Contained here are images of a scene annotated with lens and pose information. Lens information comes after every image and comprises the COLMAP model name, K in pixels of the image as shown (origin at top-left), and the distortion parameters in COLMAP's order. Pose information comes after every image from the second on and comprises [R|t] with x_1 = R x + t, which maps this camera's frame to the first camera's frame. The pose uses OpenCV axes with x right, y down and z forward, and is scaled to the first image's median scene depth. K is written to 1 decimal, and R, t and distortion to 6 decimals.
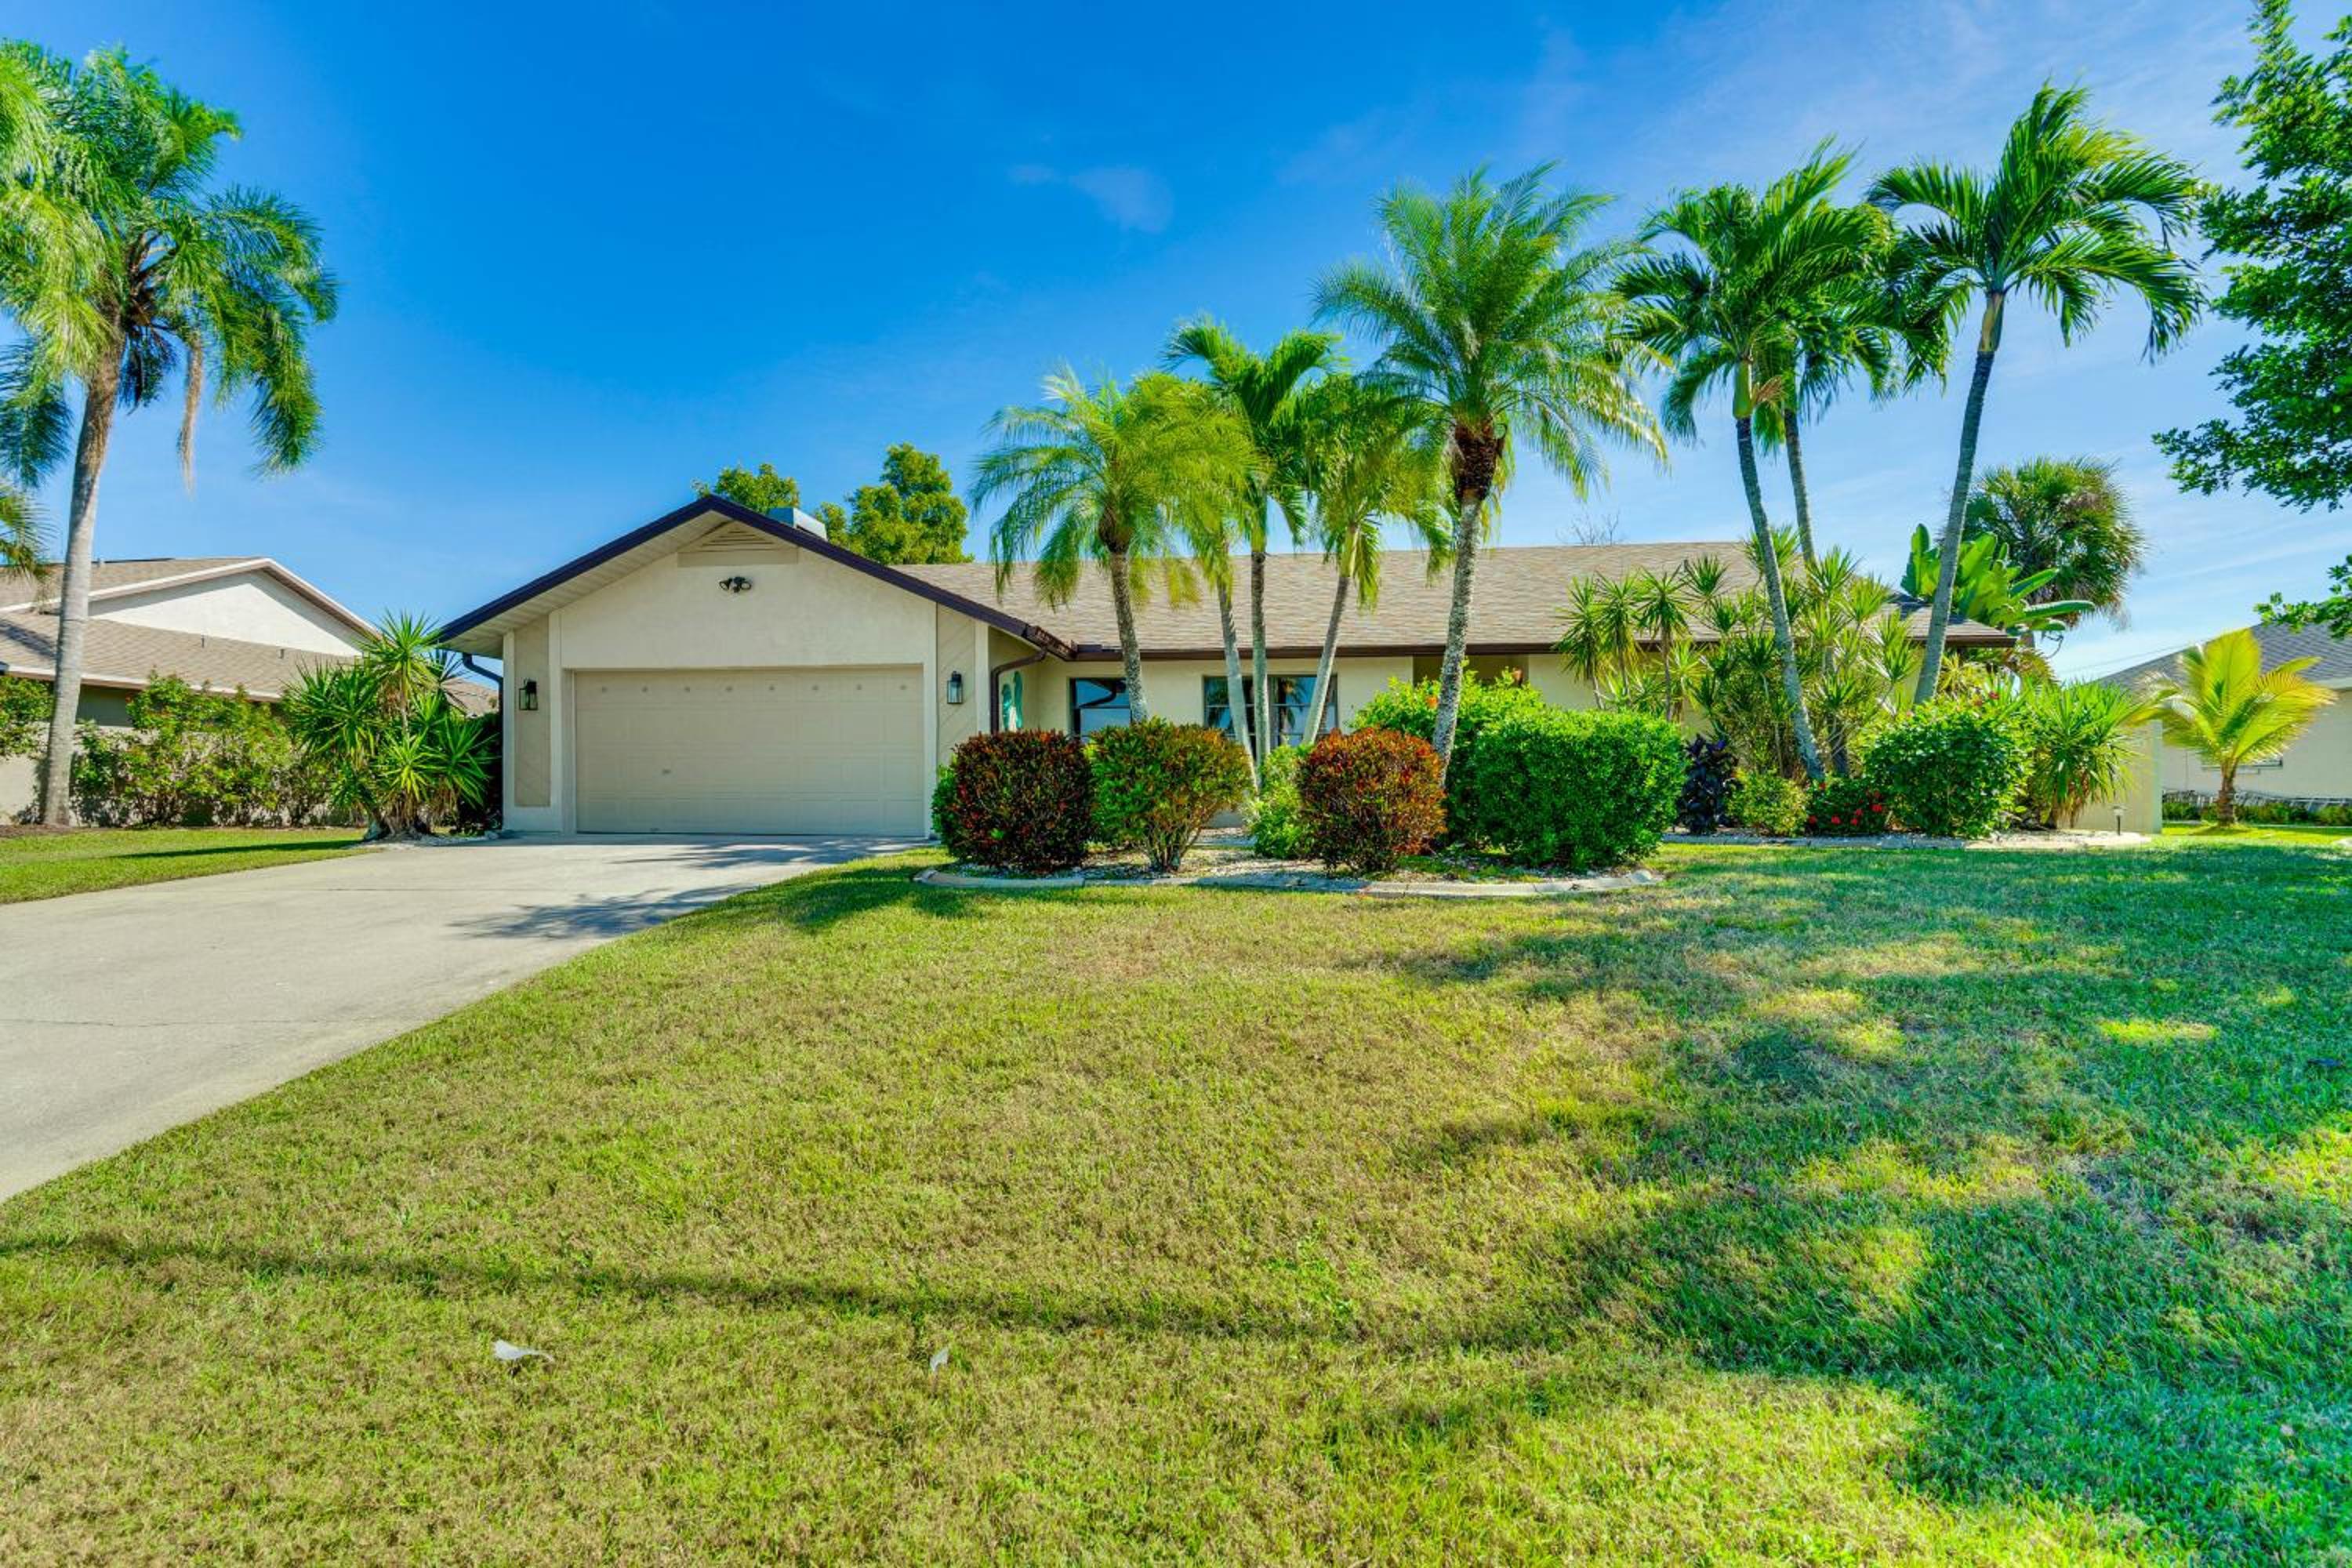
lens RADIAL K [[1063.7, 0, 1176.0], [0, 1063.7, 784.0], [0, 0, 1]] dist [-0.013078, 0.000363]
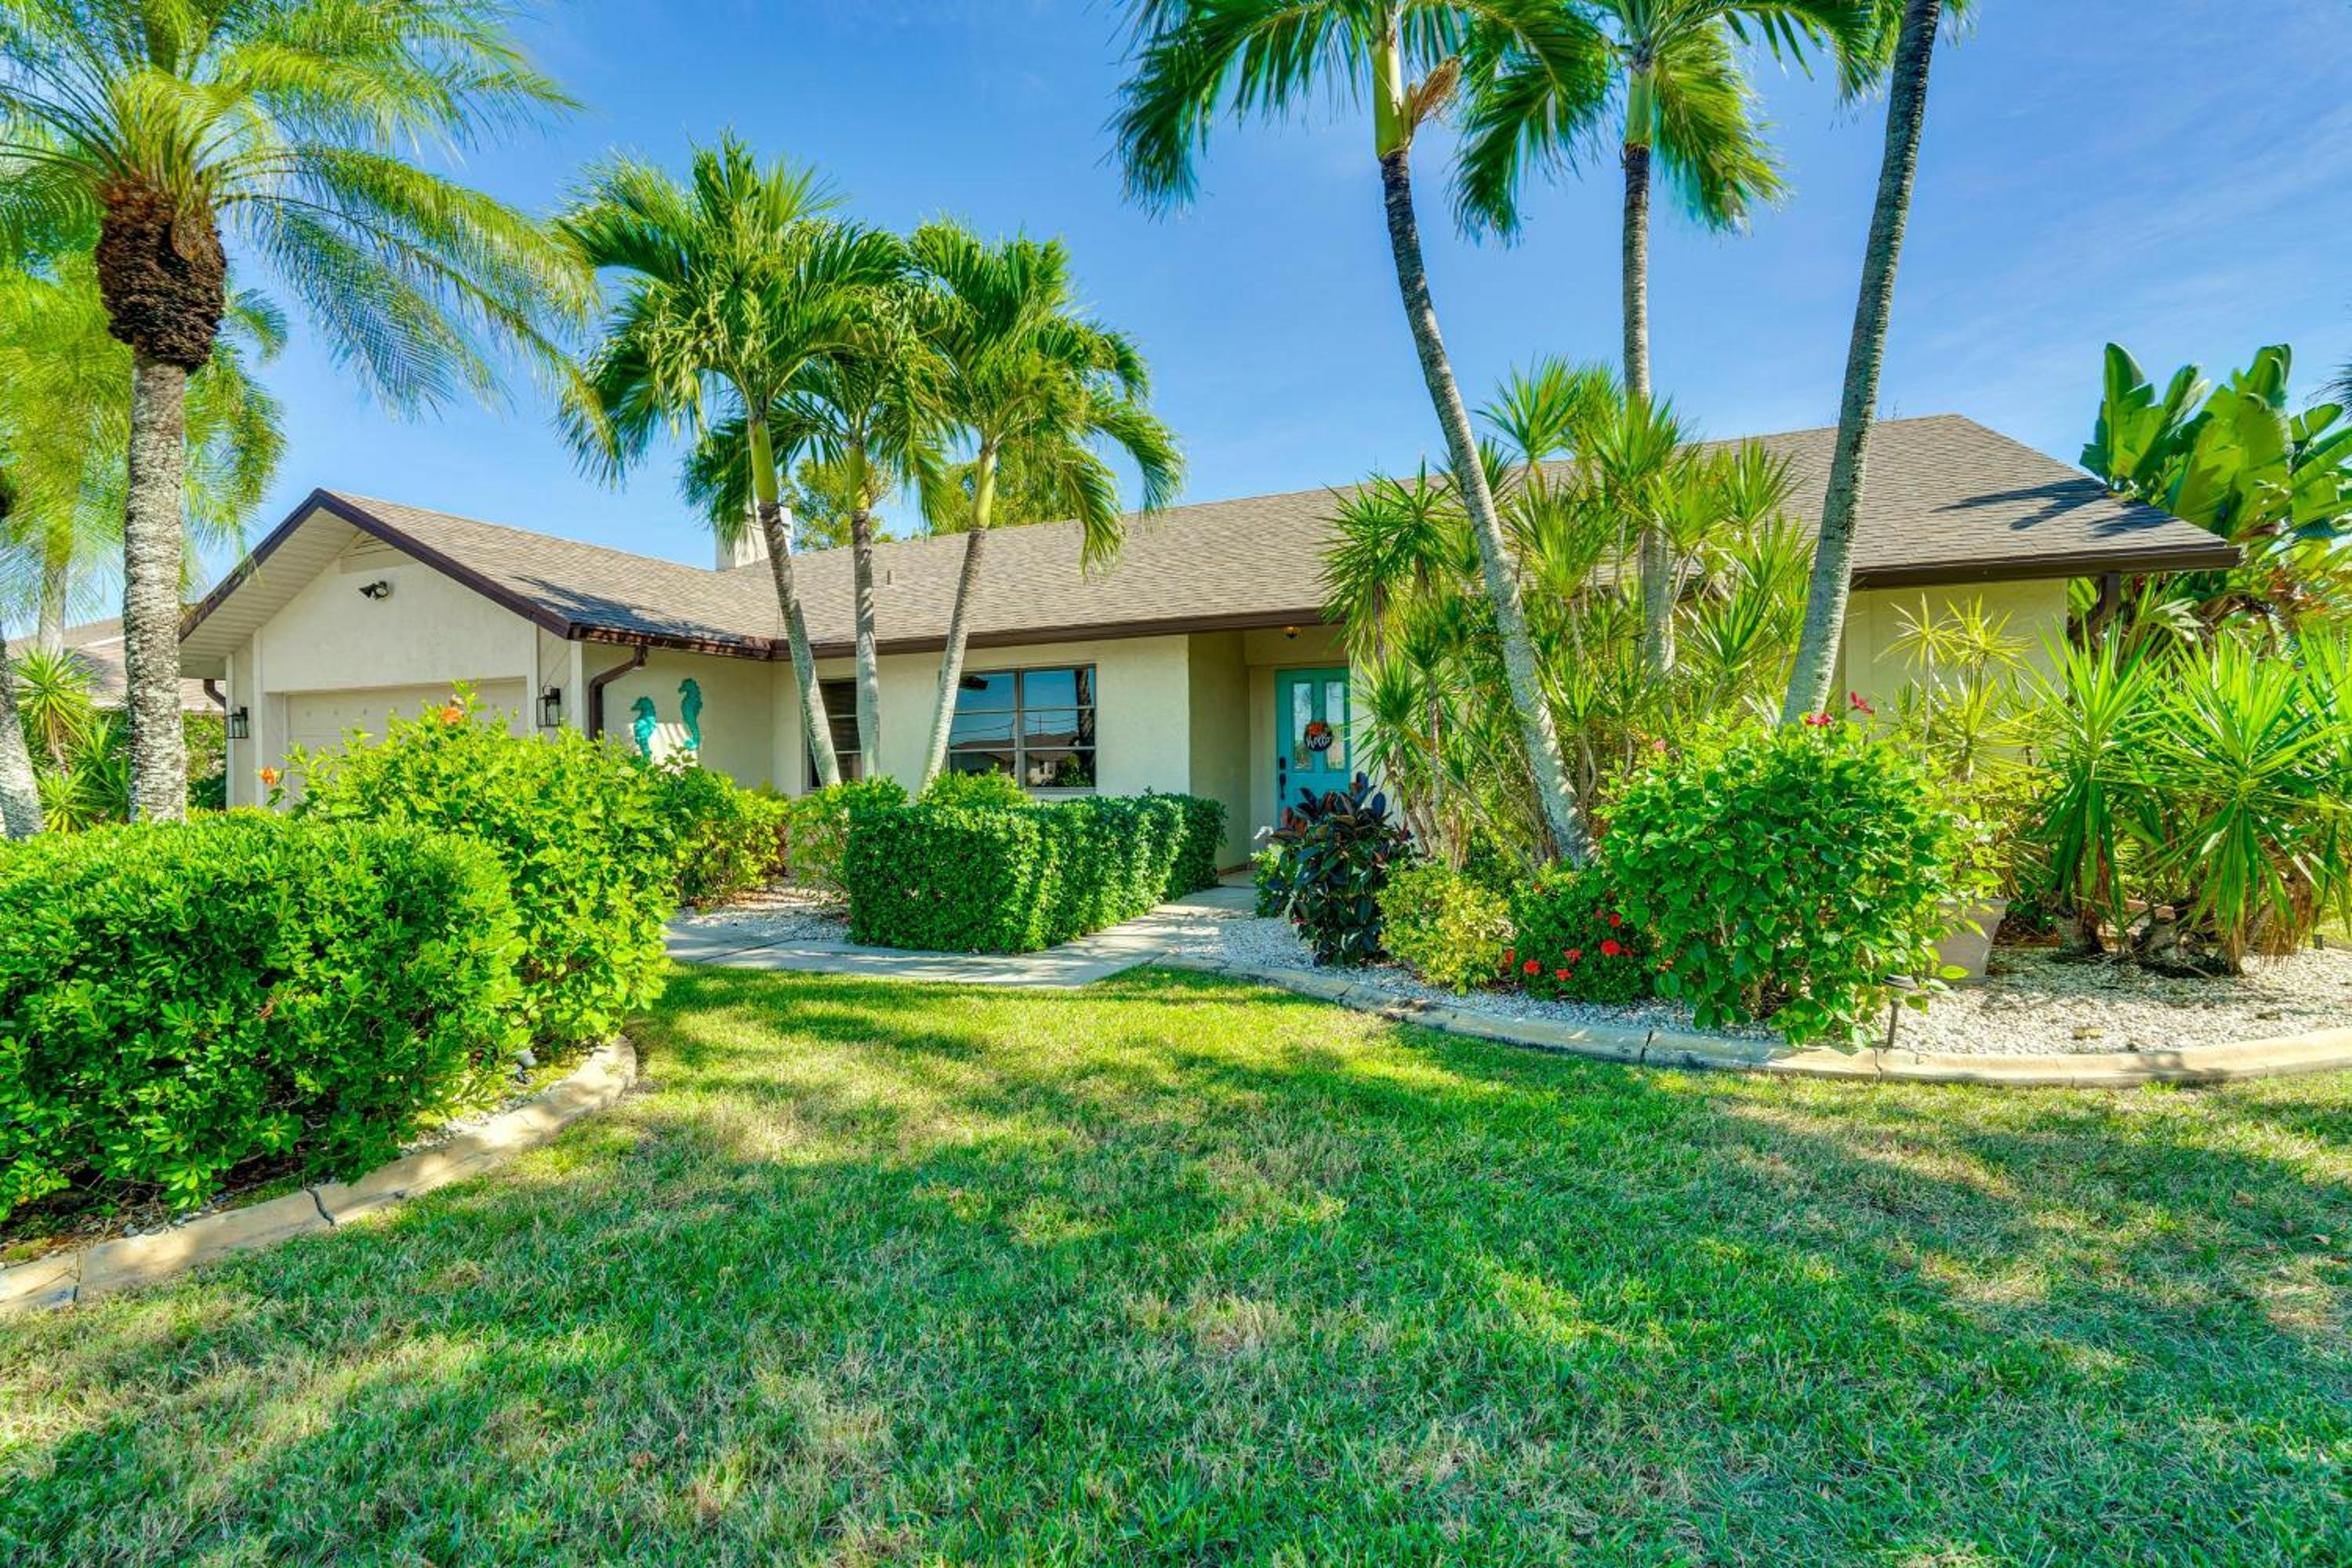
lens RADIAL K [[1063.7, 0, 1176.0], [0, 1063.7, 784.0], [0, 0, 1]] dist [-0.013078, 0.000363]
pose [[0.945987, 0.001622, -0.324201, 0.489125], [0.007373, 0.999621, 0.026514, -0.048975], [0.324122, -0.027472, 0.945616, 0.392513]]
